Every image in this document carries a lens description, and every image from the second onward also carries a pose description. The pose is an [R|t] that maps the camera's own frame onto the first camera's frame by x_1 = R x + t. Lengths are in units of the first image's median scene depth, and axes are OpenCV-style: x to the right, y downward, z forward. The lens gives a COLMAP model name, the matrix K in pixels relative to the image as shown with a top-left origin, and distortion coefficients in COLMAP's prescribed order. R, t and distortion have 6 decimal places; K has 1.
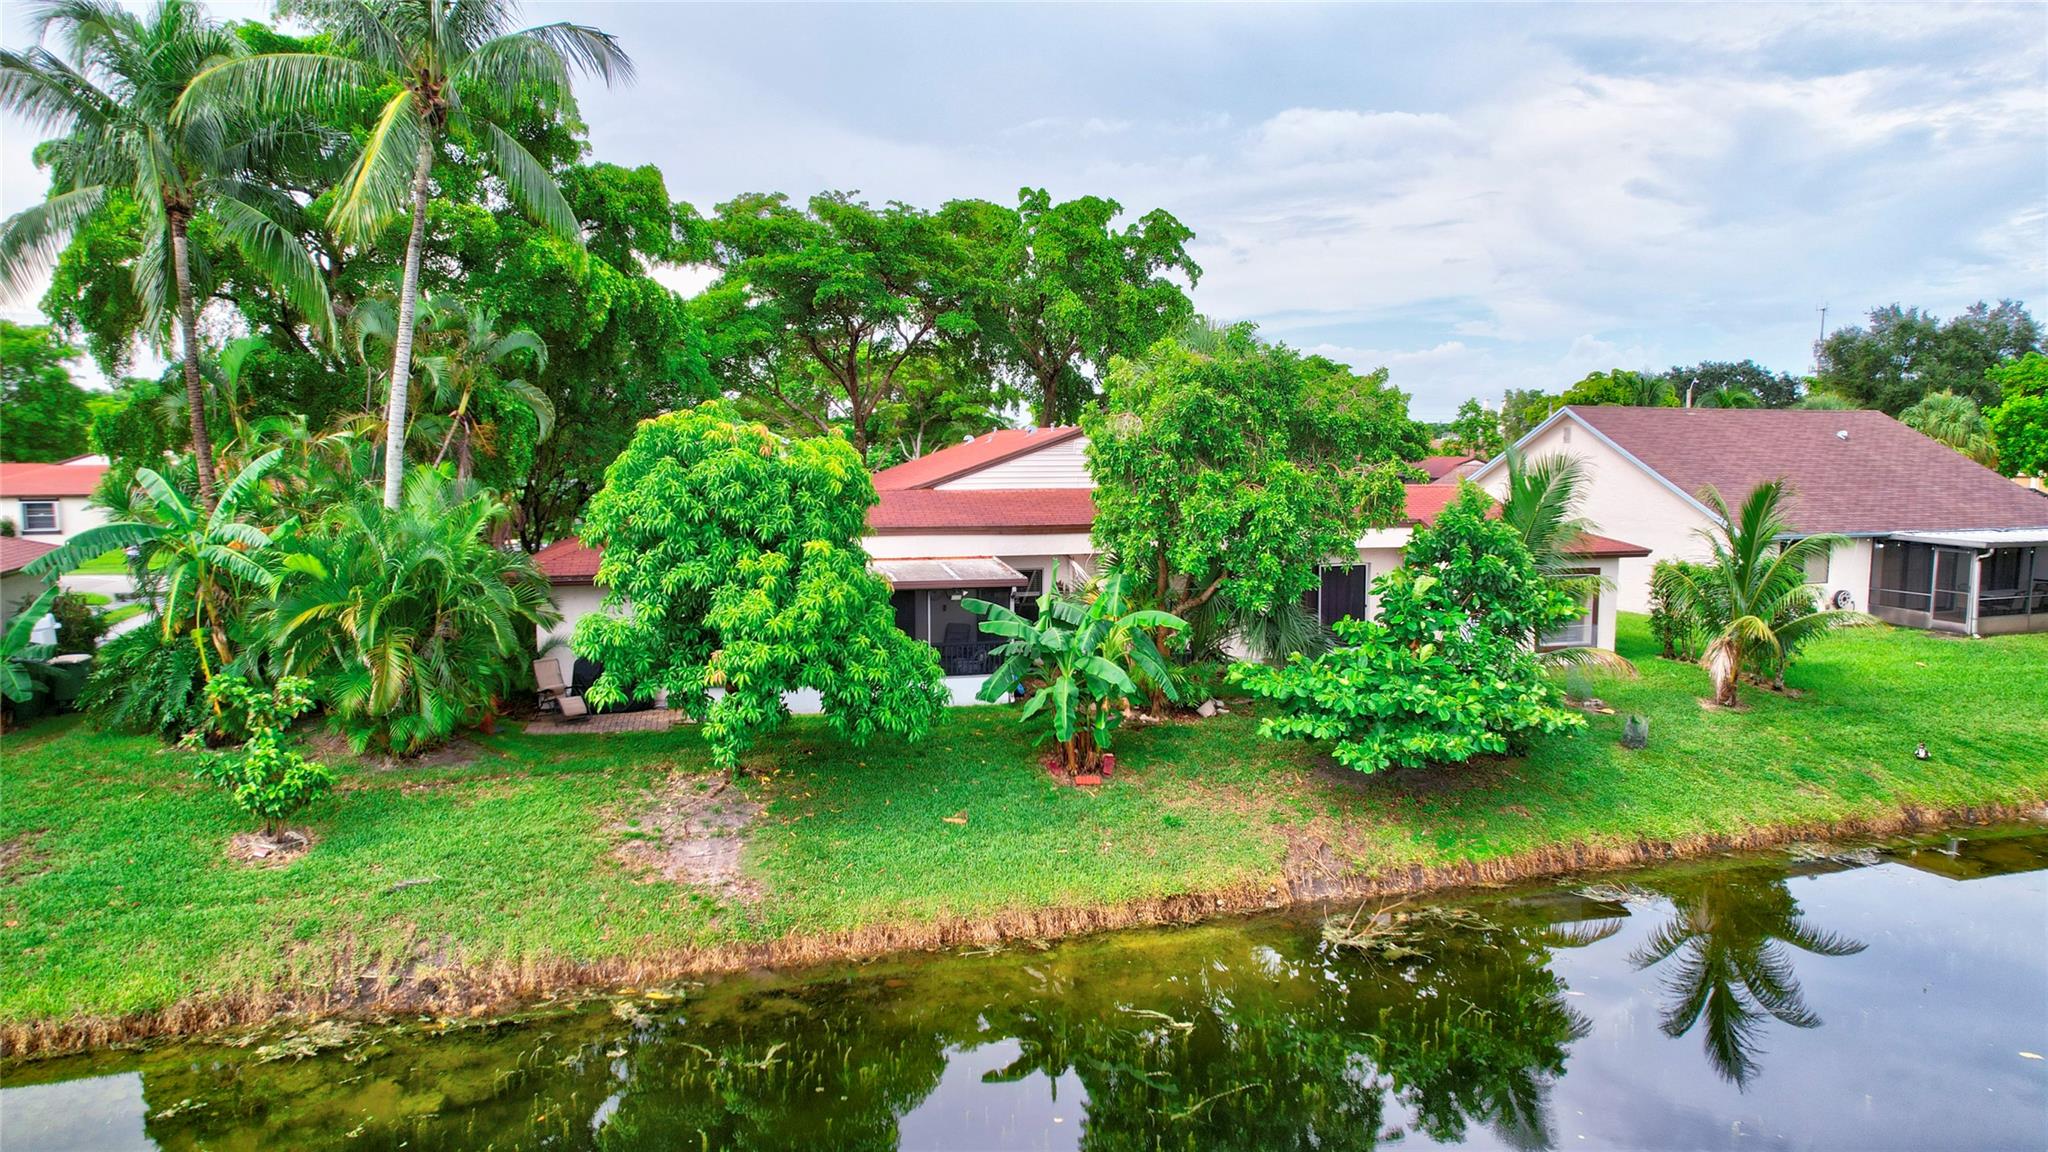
lens RADIAL K [[1329.9, 0, 1029.3], [0, 1329.9, 572.8], [0, 0, 1]] dist [-0.025837, 0.003930]
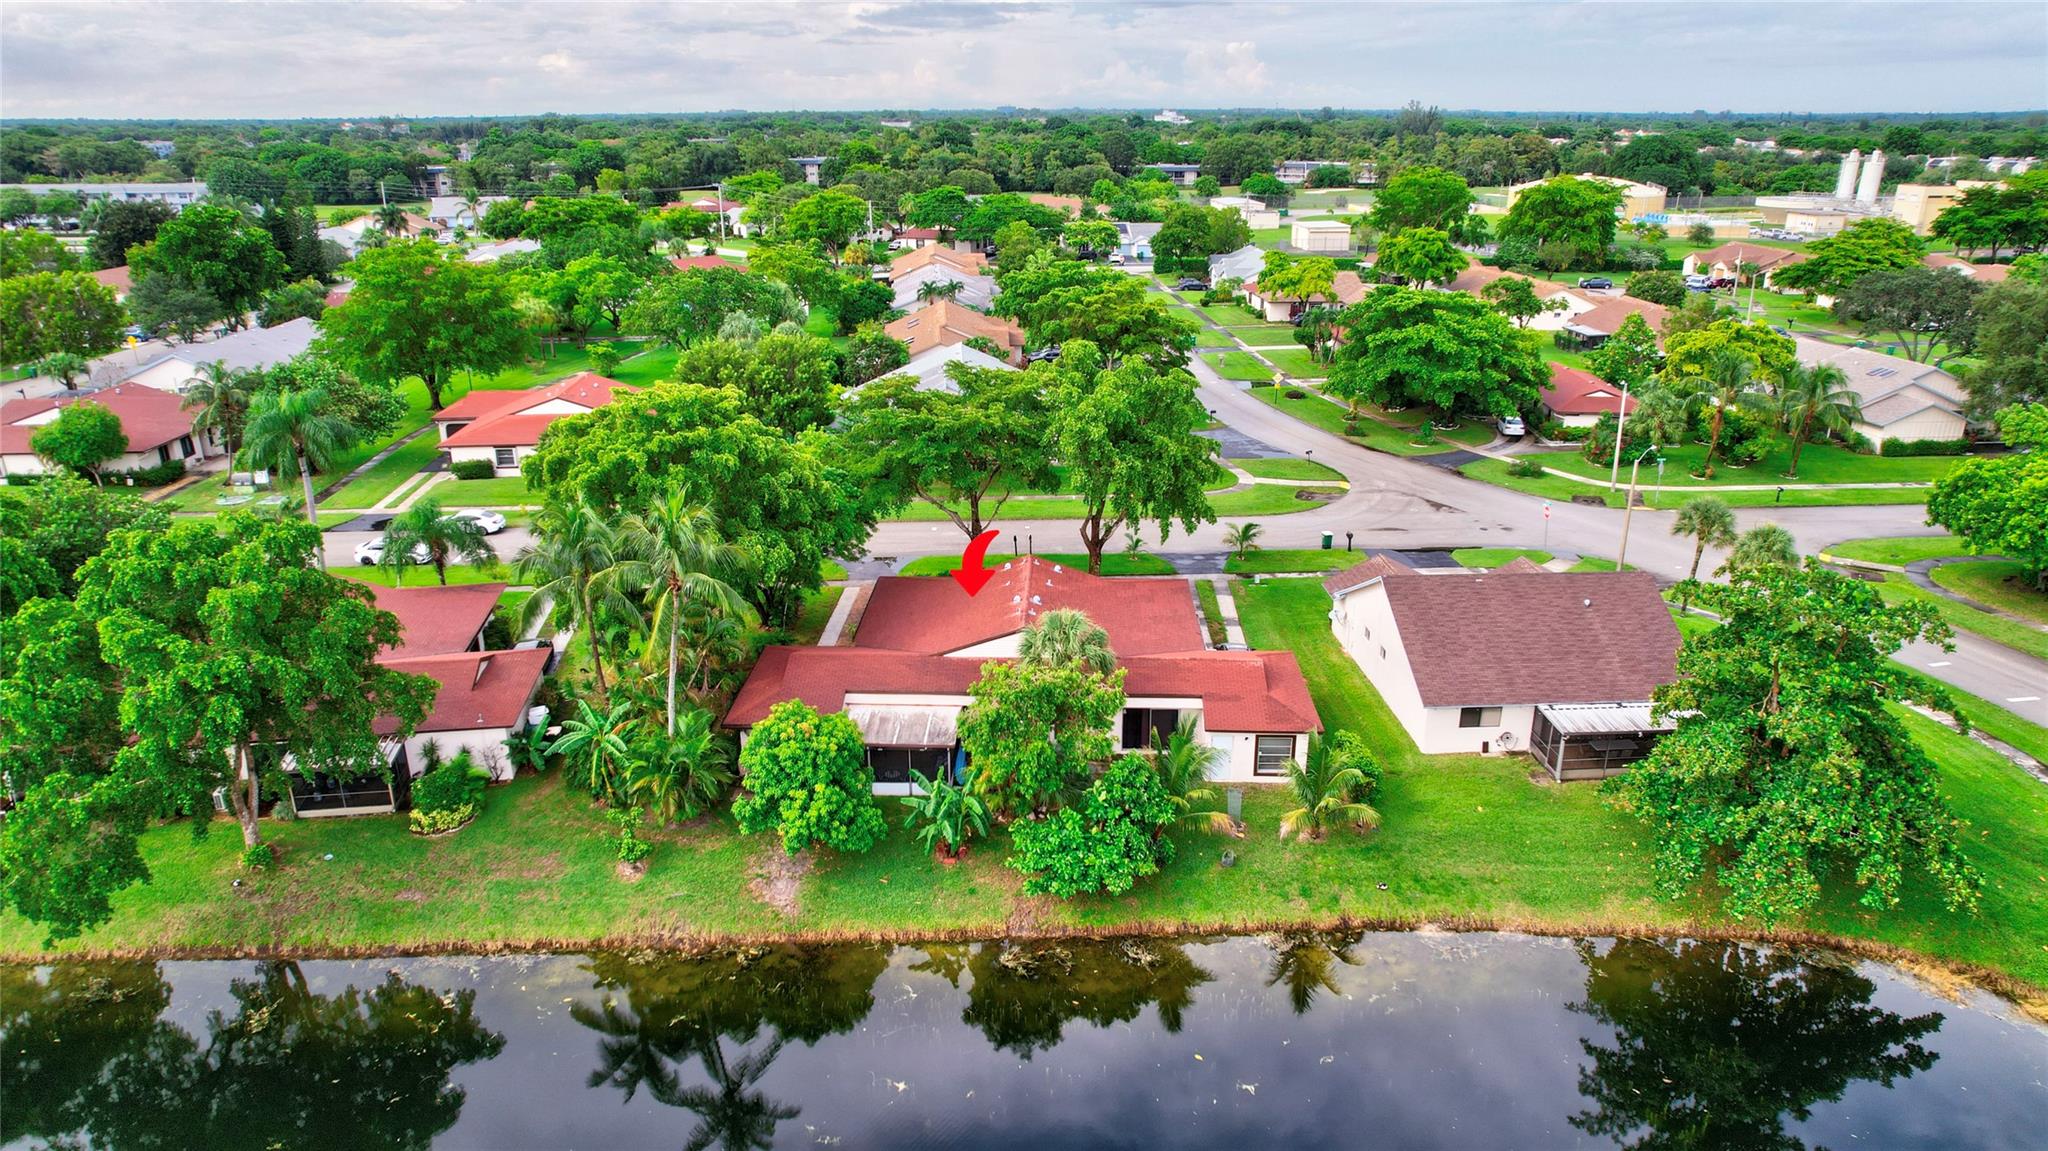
lens RADIAL K [[1329.9, 0, 1018.7], [0, 1329.9, 582.4], [0, 0, 1]] dist [-0.025837, 0.003930]
pose [[0.965506, 0.088915, -0.244728, 0.829062], [-0.027653, 0.969588, 0.243176, -1.070248], [0.258907, -0.228020, 0.938602, -1.254909]]
